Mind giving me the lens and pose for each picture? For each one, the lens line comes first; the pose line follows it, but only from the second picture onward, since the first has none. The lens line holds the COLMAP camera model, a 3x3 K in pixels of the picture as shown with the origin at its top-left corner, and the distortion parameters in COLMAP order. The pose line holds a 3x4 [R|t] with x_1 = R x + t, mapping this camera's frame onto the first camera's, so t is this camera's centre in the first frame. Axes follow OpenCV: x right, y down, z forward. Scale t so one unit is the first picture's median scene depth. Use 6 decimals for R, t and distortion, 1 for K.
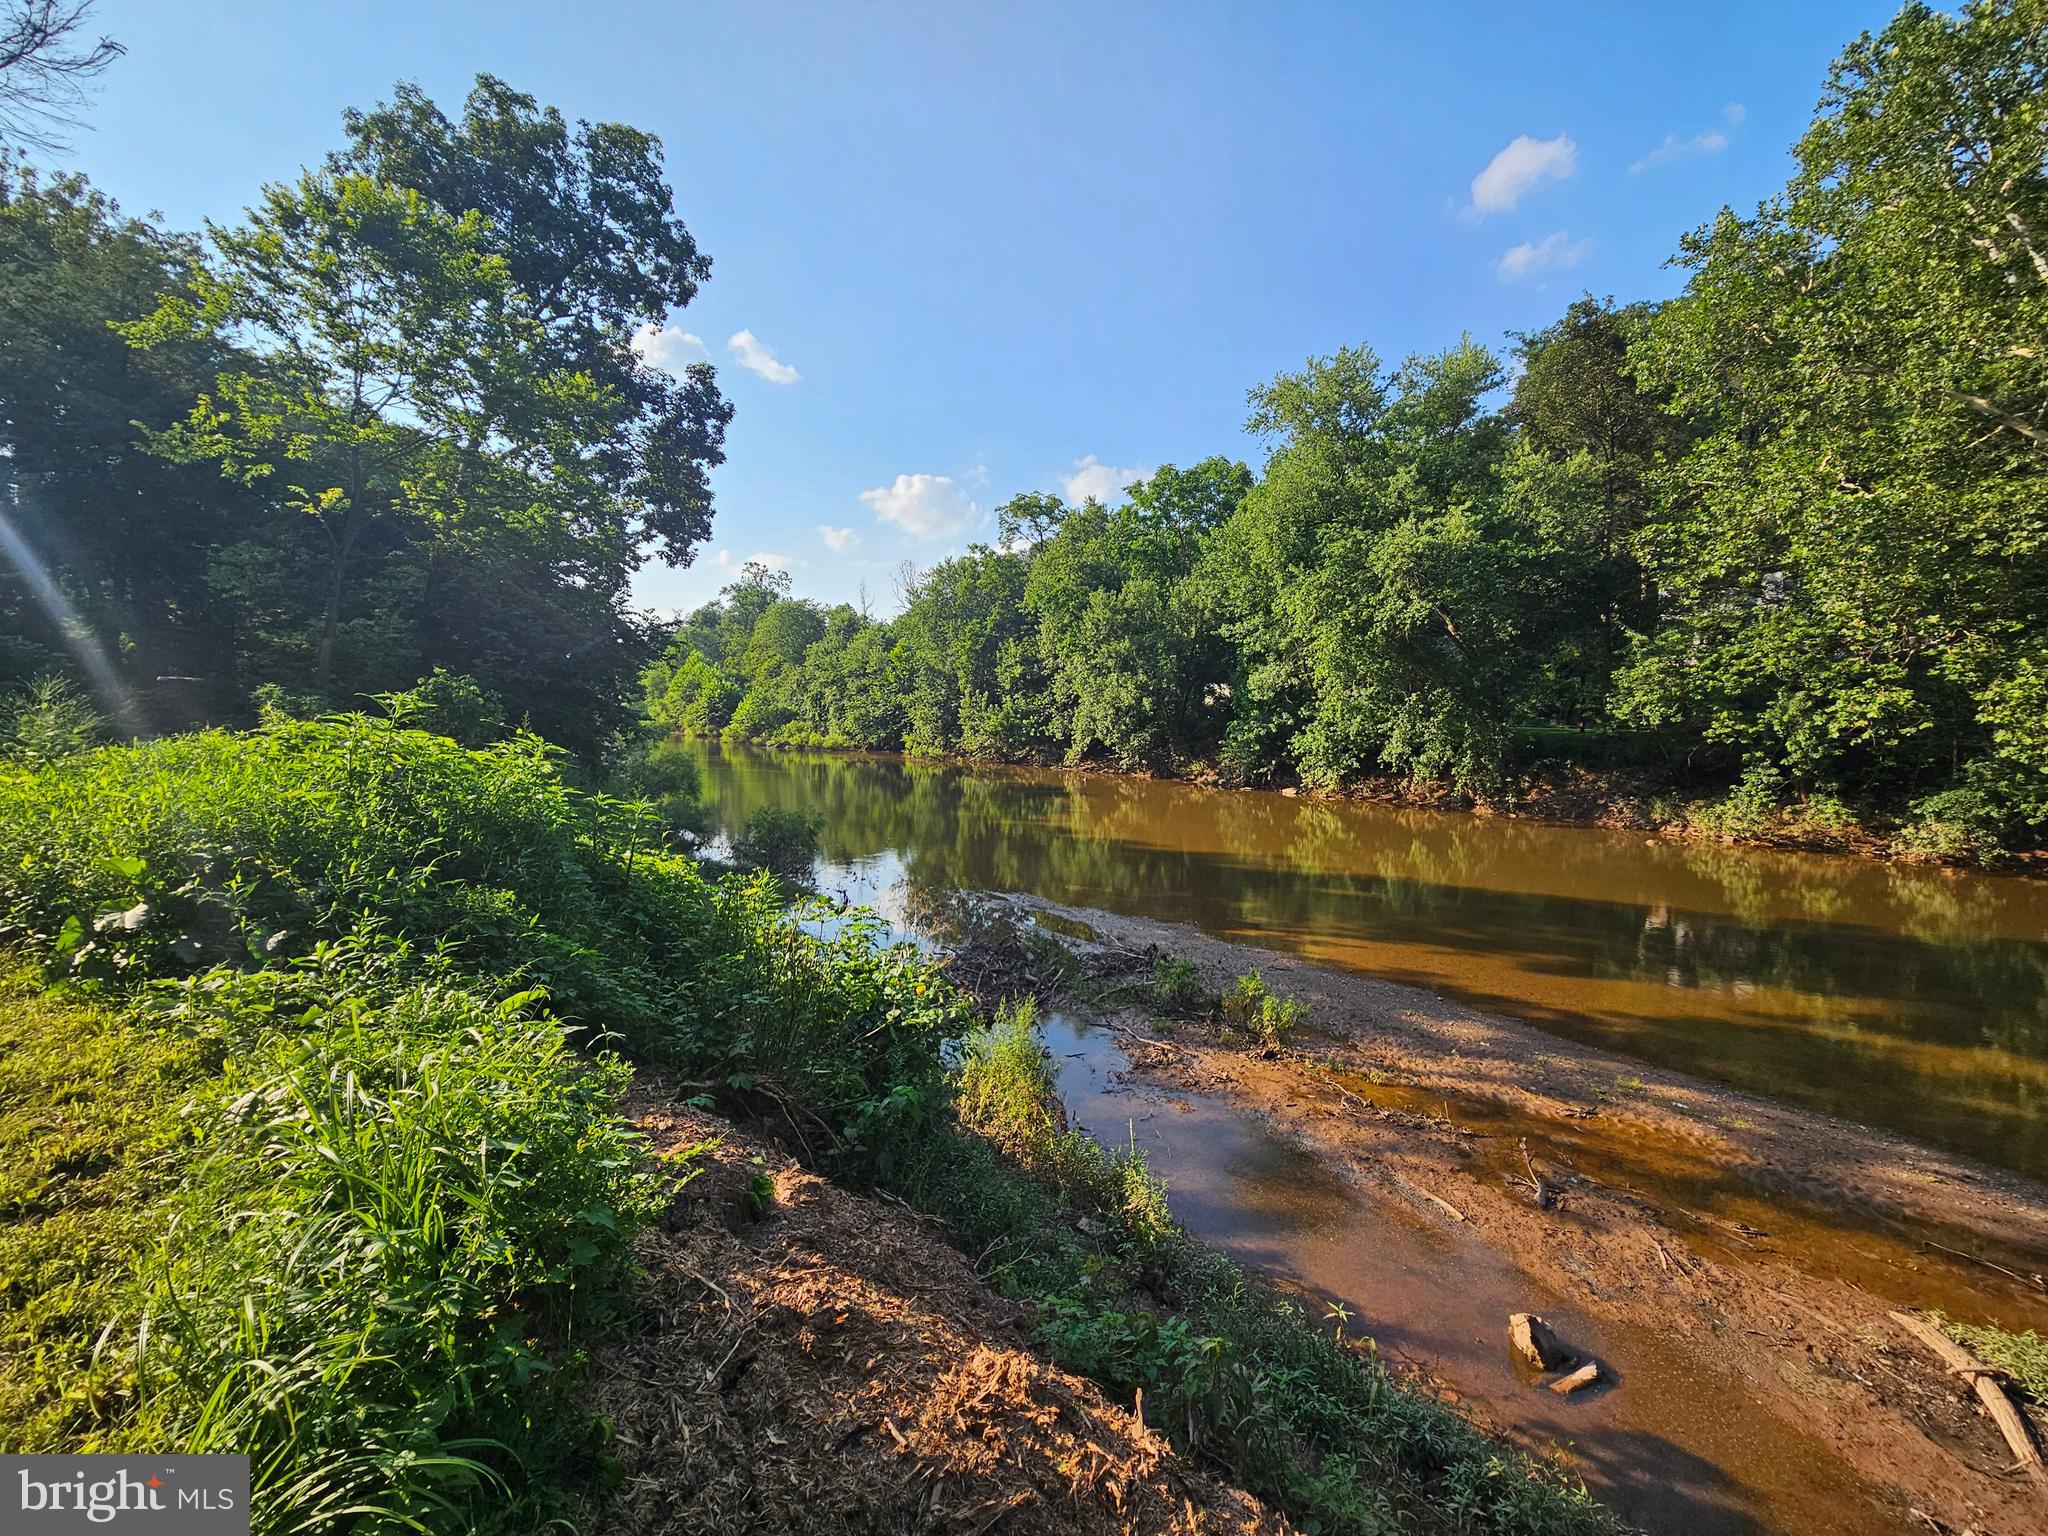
lens RADIAL K [[857.0, 0, 1026.9], [0, 857.0, 748.0], [0, 0, 1]] dist [0.001660, -0.000040]
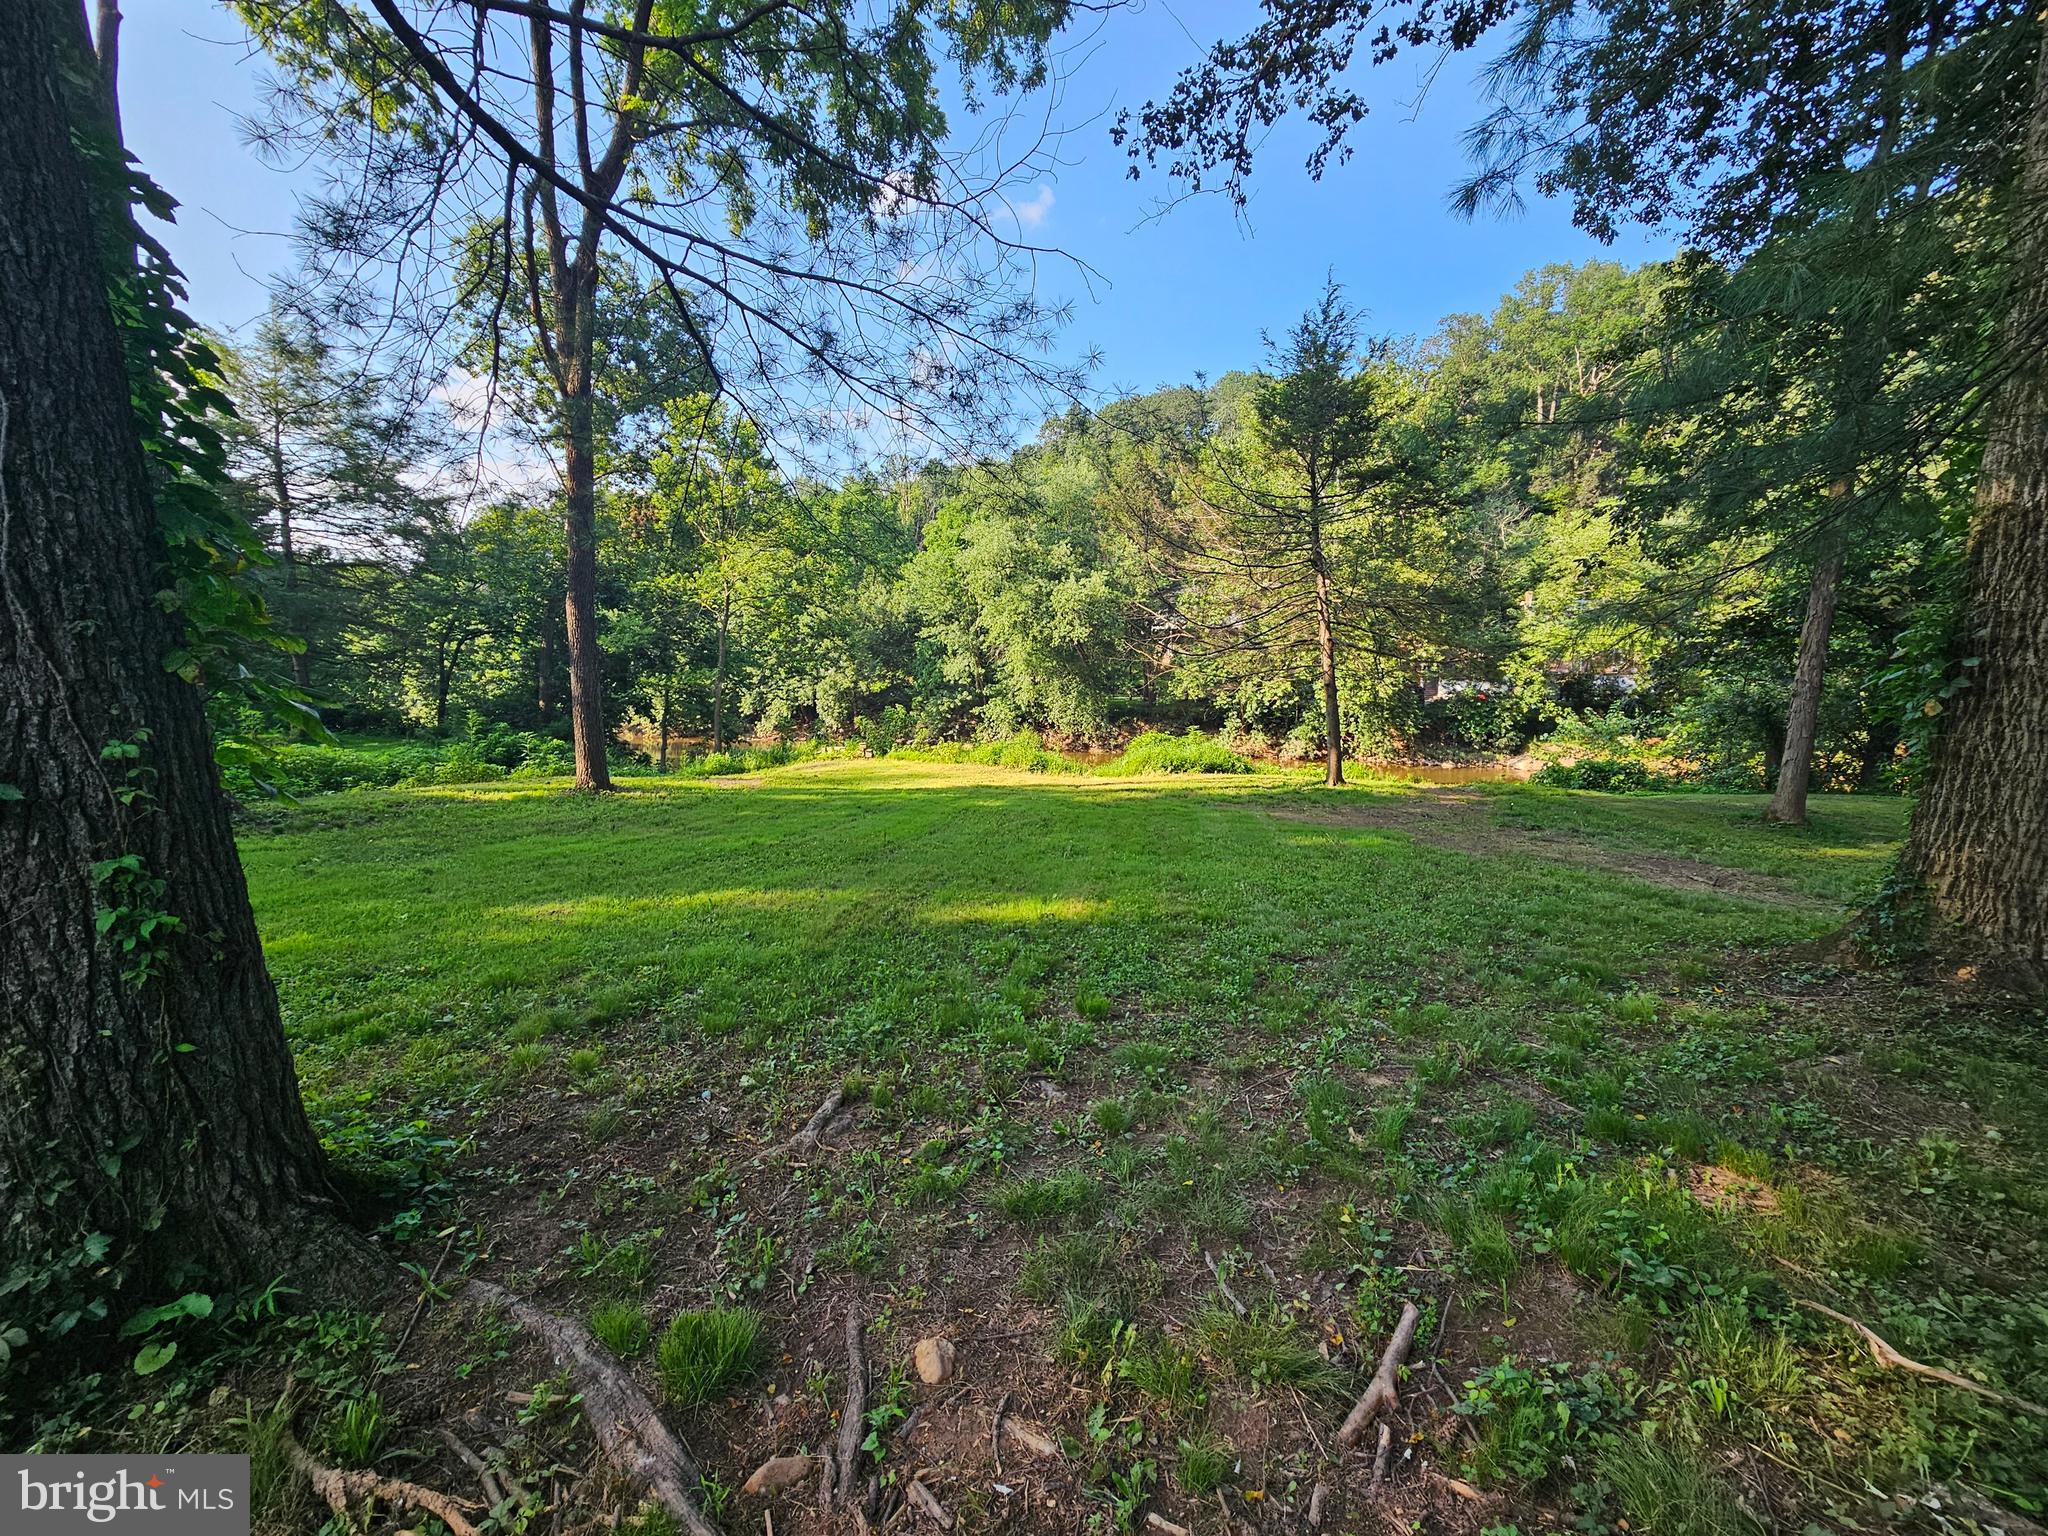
lens RADIAL K [[857.0, 0, 1037.5], [0, 857.0, 755.8], [0, 0, 1]] dist [0.001660, -0.000040]
pose [[0.817748, -0.068861, 0.571443, -0.555559], [0.034423, 0.996892, 0.070868, -0.040590], [-0.574546, -0.038281, 0.817576, -0.314830]]
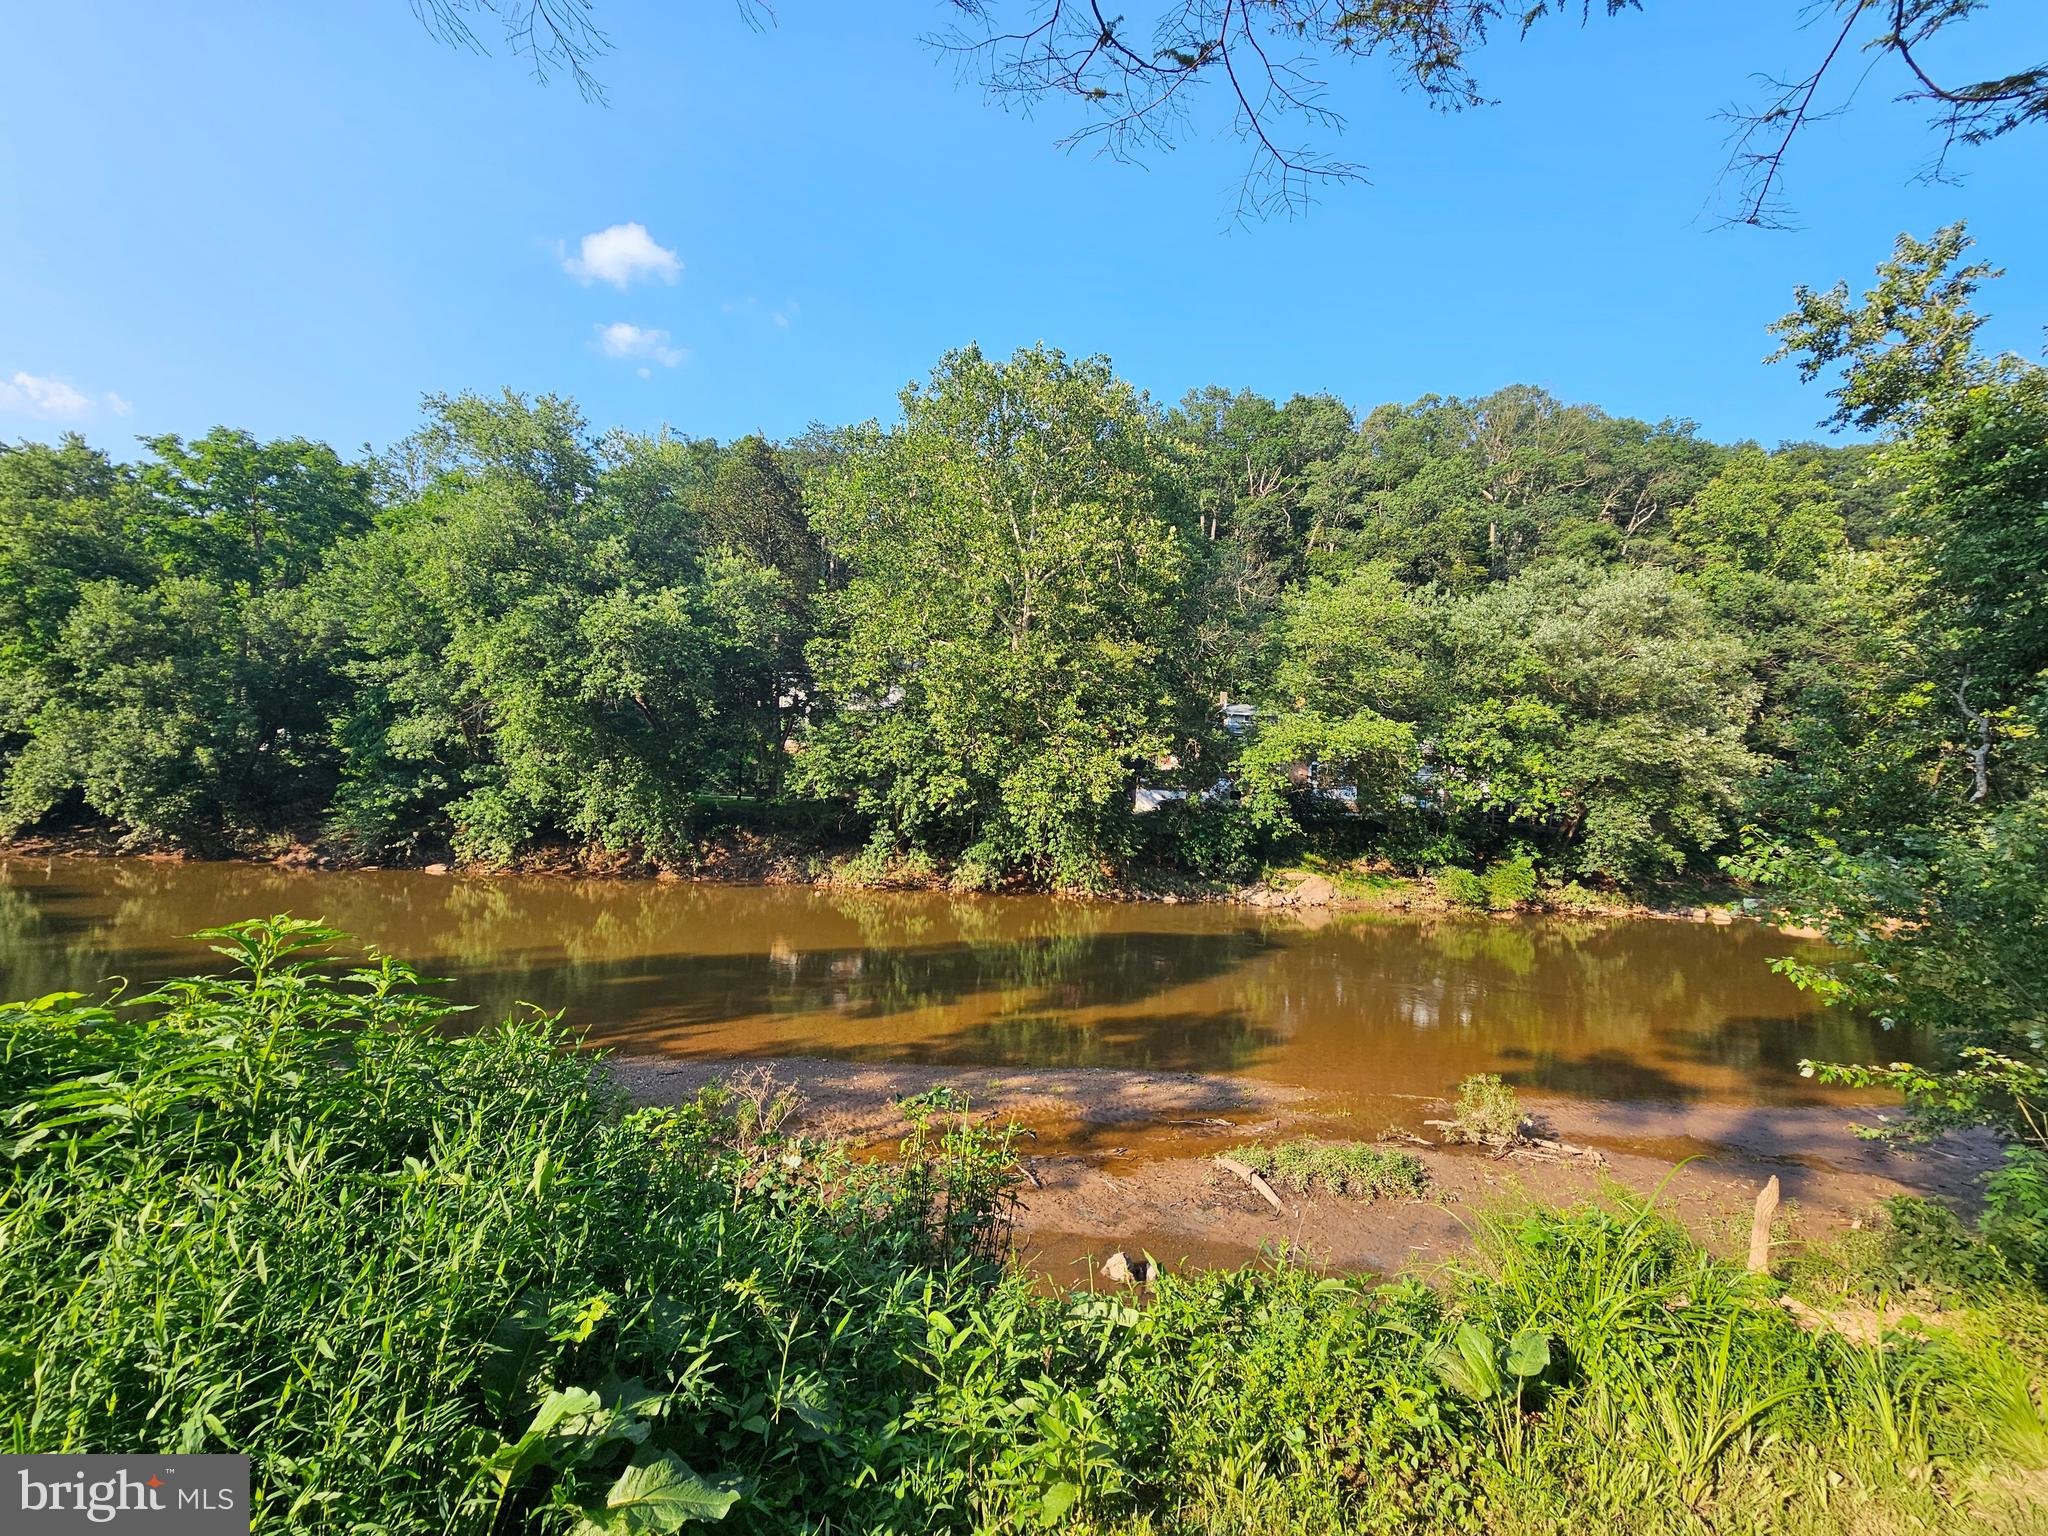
lens RADIAL K [[857.0, 0, 1059.0], [0, 857.0, 748.7], [0, 0, 1]] dist [0.001660, -0.000040]
pose [[0.529337, 0.051400, 0.846853, -0.119780], [0.001686, 0.998097, -0.061634, -0.018254], [-0.848410, 0.034053, 0.528243, 0.041528]]
